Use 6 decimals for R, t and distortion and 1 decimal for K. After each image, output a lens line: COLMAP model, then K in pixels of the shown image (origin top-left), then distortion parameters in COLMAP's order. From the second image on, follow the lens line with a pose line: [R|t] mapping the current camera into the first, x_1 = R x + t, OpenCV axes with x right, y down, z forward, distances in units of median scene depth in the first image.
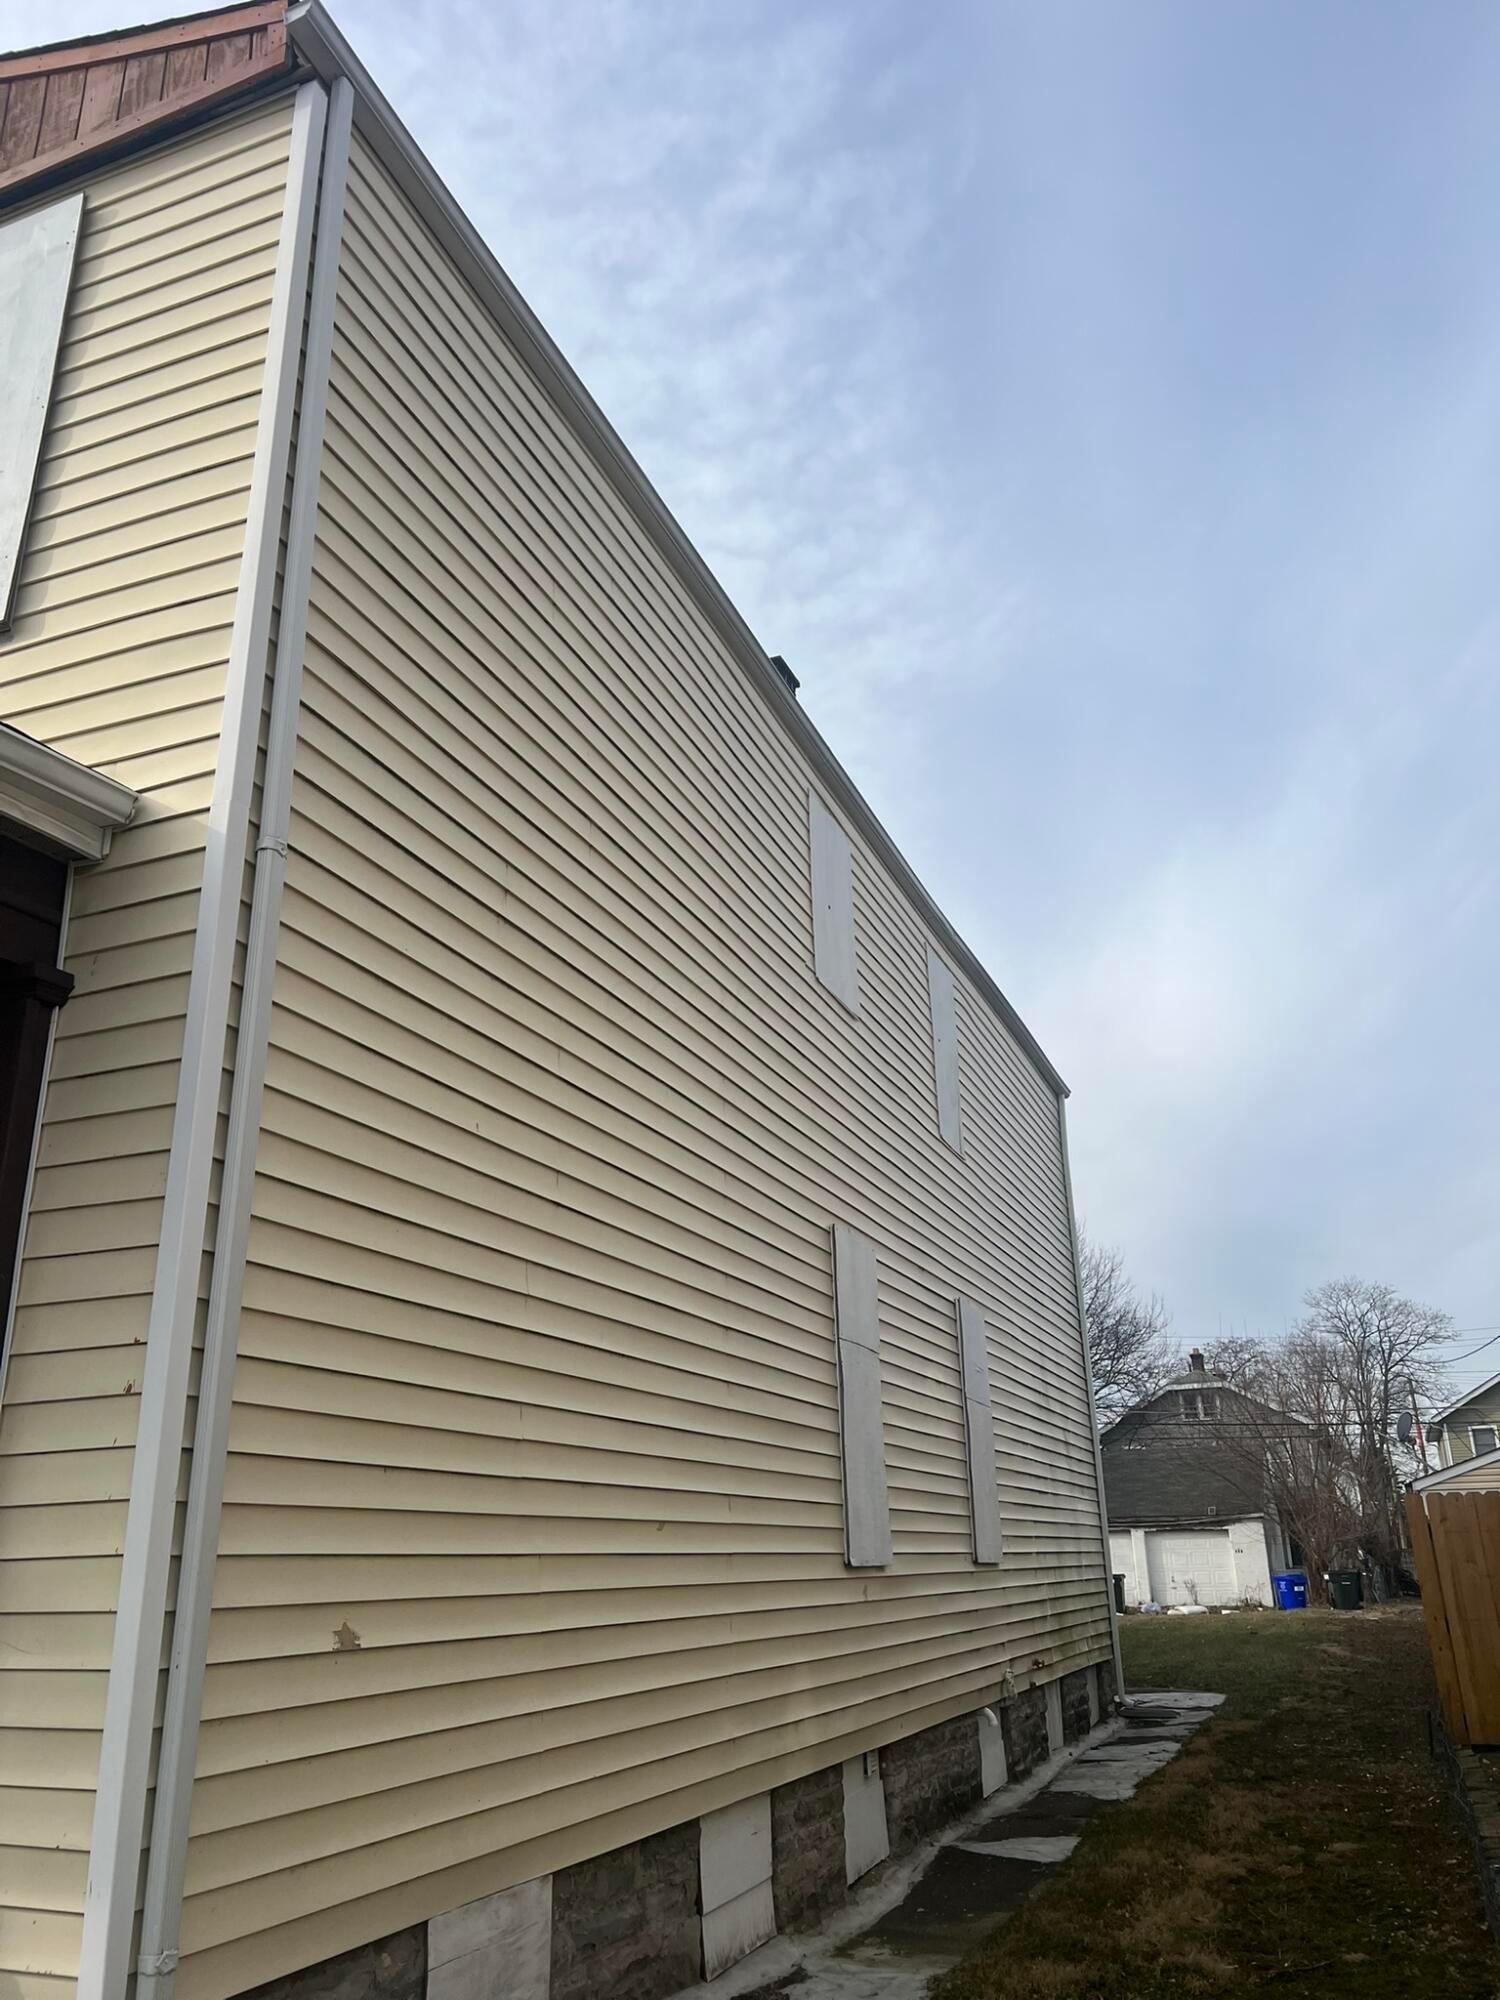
lens RADIAL K [[1499.2, 0, 758.9], [0, 1499.2, 1005.0], [0, 0, 1]] dist [0.054187, -0.004039]
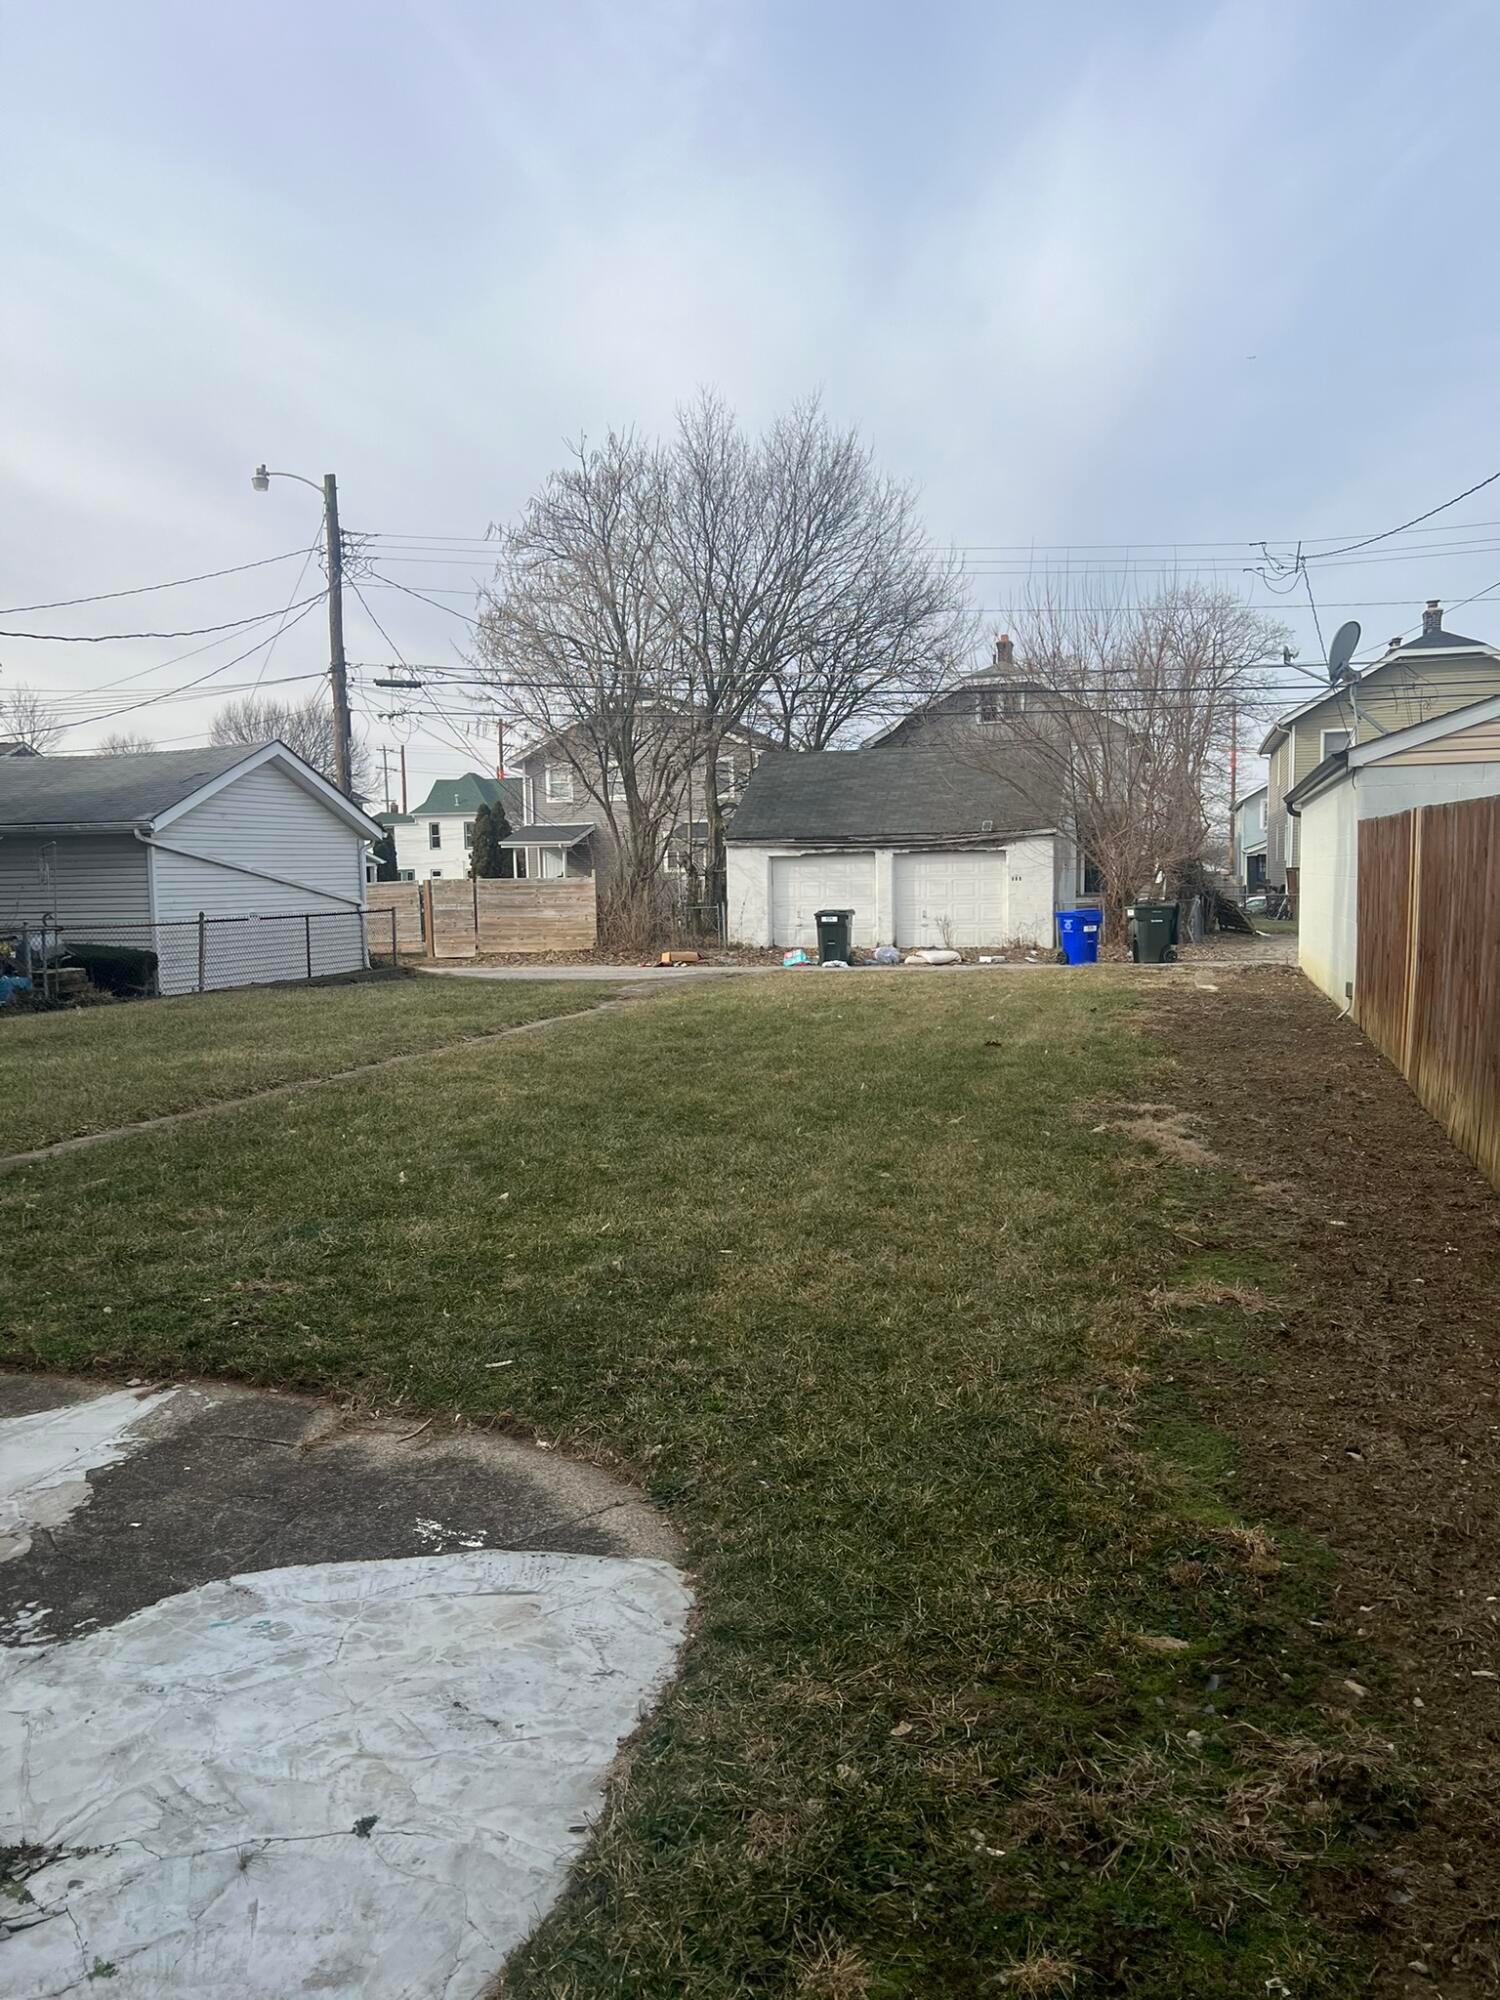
lens RADIAL K [[1499.2, 0, 751.5], [0, 1499.2, 996.3], [0, 0, 1]] dist [0.054187, -0.004039]
pose [[0.994715, -0.000881, 0.102671, 0.115496], [-0.041846, 0.909667, 0.413226, 0.118729], [-0.093760, -0.415338, 0.904822, 0.335717]]
